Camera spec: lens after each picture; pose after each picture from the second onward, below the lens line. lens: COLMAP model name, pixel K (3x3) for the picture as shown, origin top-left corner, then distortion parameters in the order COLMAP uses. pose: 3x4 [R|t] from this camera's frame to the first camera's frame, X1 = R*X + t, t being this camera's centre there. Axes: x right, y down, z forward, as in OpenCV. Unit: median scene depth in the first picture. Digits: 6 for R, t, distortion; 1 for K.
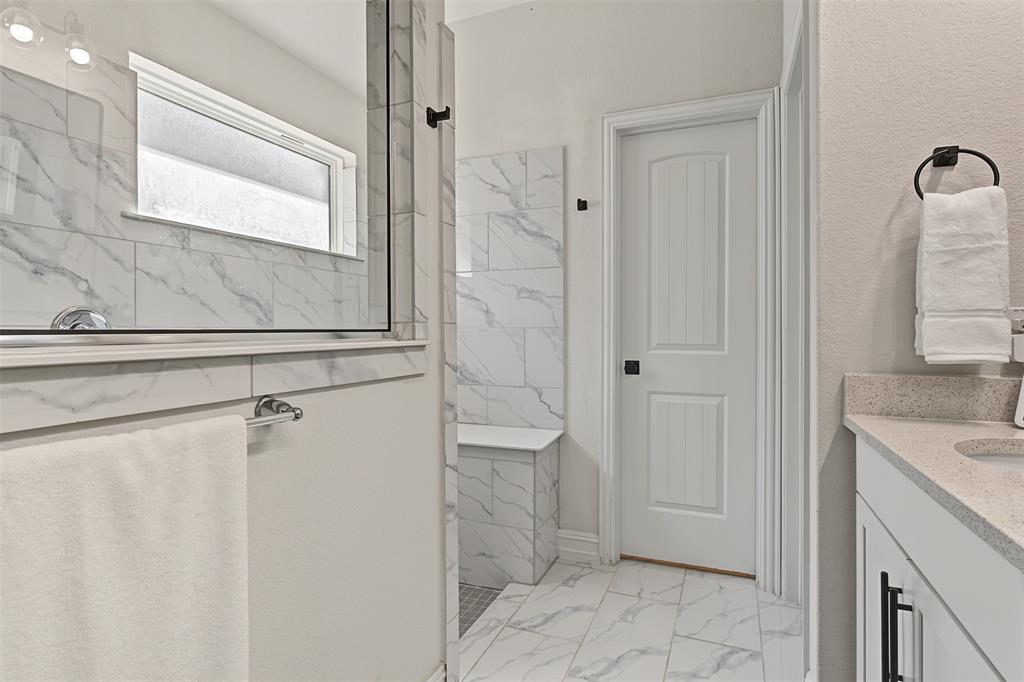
lens RADIAL K [[530.0, 0, 510.2], [0, 530.0, 335.0], [0, 0, 1]] dist [-0.008451, 0.004607]
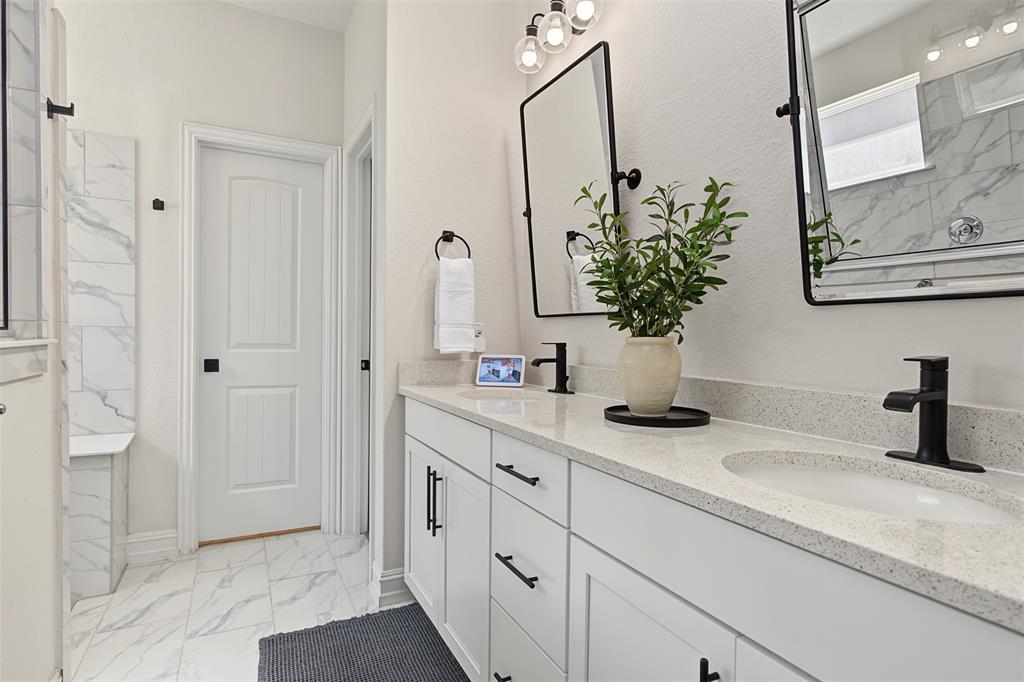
lens RADIAL K [[530.0, 0, 511.7], [0, 530.0, 340.6], [0, 0, 1]] dist [-0.008451, 0.004607]
pose [[0.646276, 0.002326, 0.763100, -0.216608], [-0.009118, 0.999947, 0.004675, 0.000289], [-0.763049, -0.009979, 0.646263, -0.173401]]
